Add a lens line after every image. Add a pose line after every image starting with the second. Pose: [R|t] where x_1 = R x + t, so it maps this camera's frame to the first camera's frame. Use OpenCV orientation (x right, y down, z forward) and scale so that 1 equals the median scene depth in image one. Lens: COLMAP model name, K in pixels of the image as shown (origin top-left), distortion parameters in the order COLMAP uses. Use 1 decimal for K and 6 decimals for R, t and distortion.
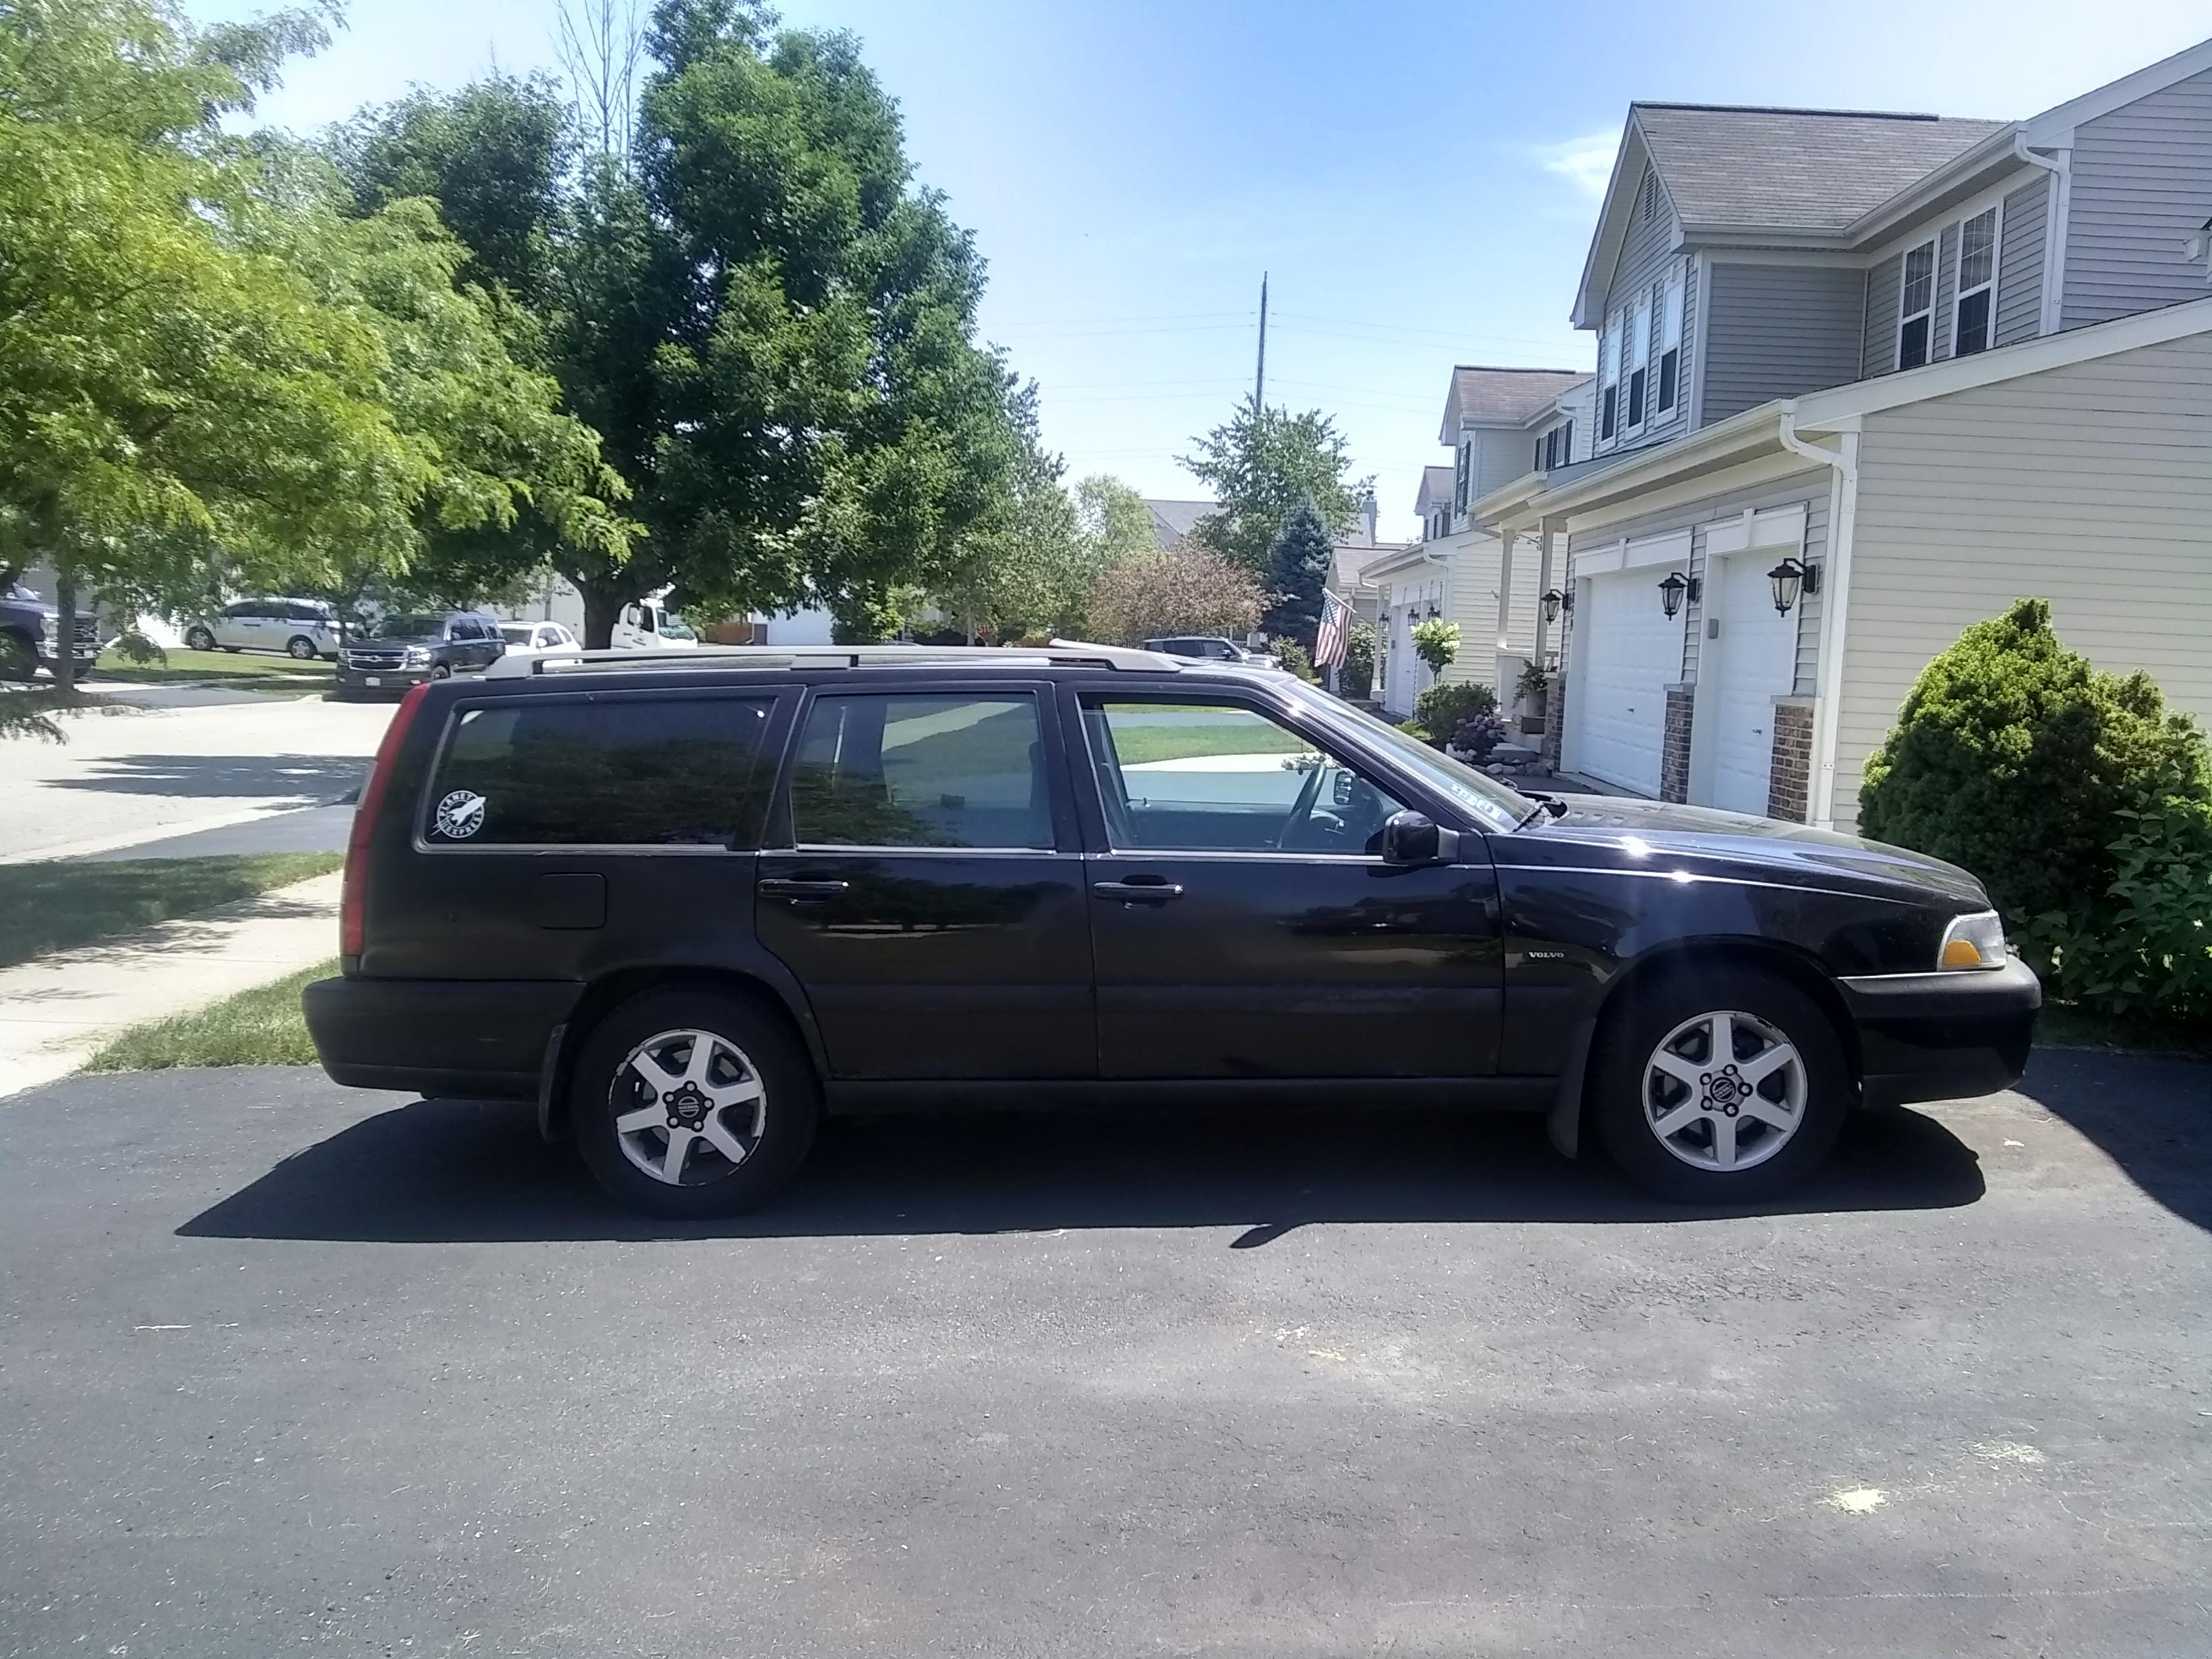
lens RADIAL K [[1995.1, 0, 1108.8], [0, 1995.1, 813.5], [0, 0, 1]] dist [0.057178, -0.205850]
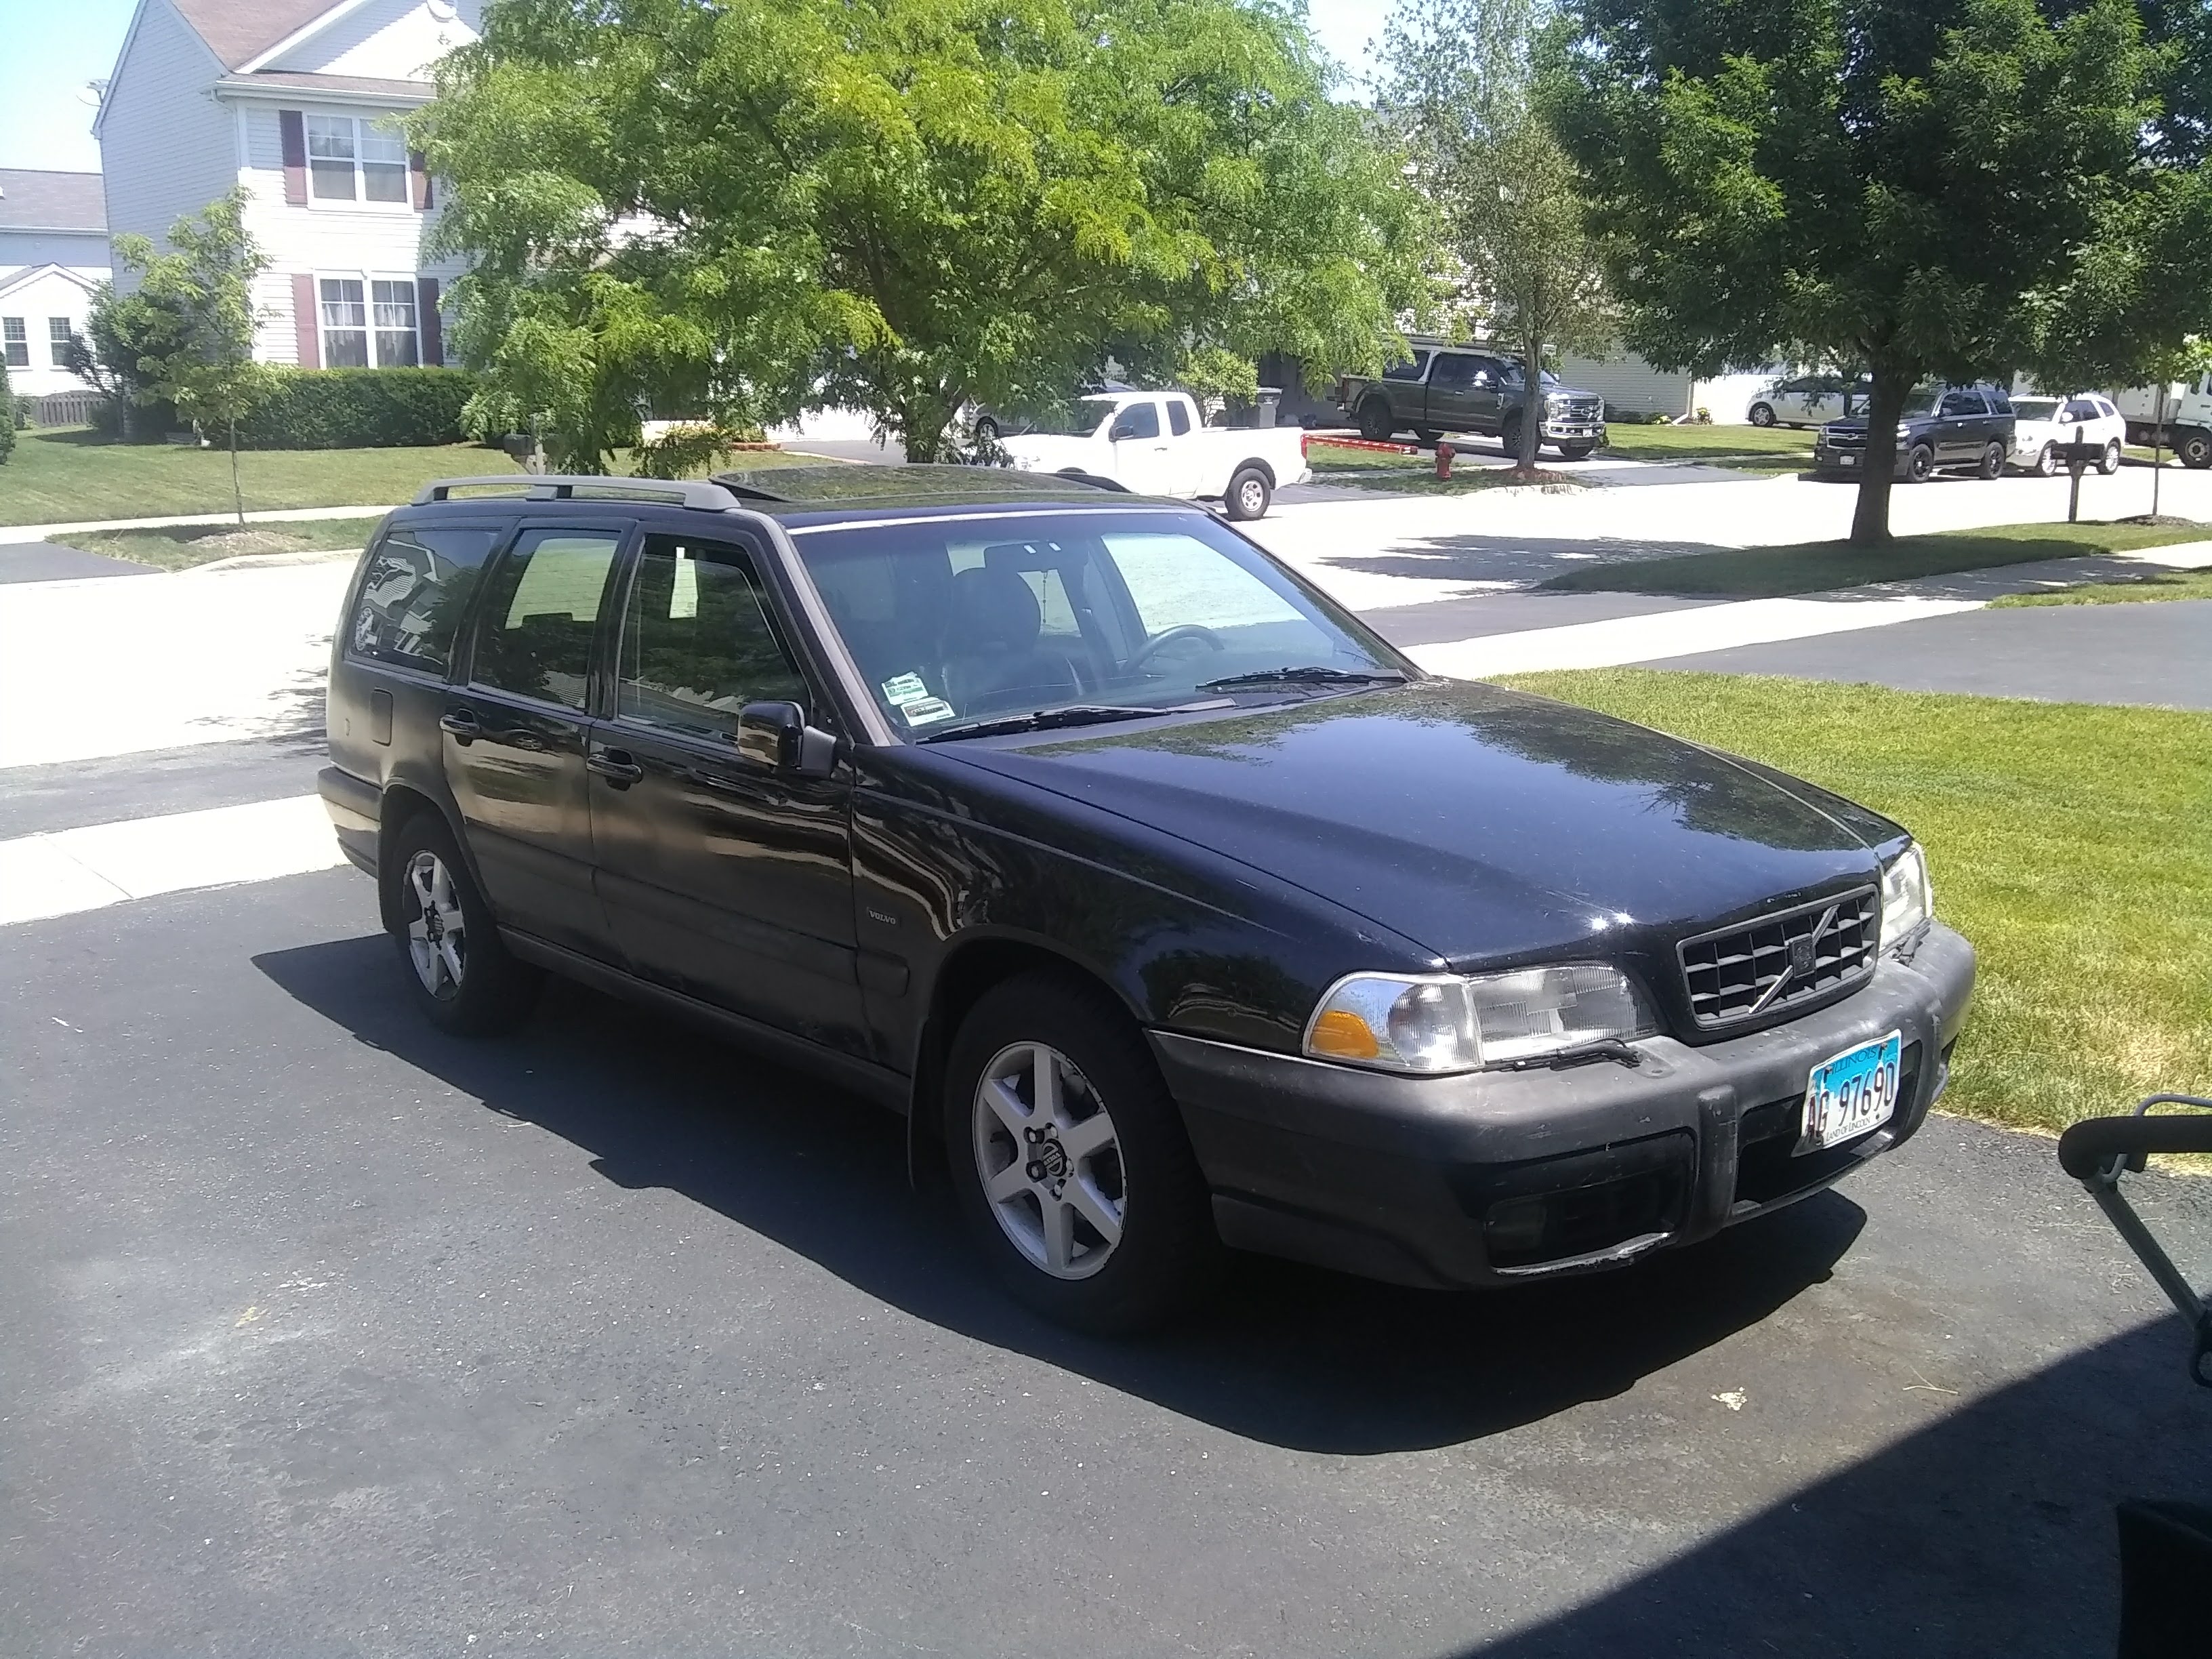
lens RADIAL K [[1995.1, 0, 1108.8], [0, 1995.1, 813.5], [0, 0, 1]] dist [0.057178, -0.205850]
pose [[0.685904, 0.127555, -0.716425, 0.203919], [-0.046110, 0.990157, 0.132146, -0.017232], [0.726230, -0.057605, 0.685034, 0.144704]]
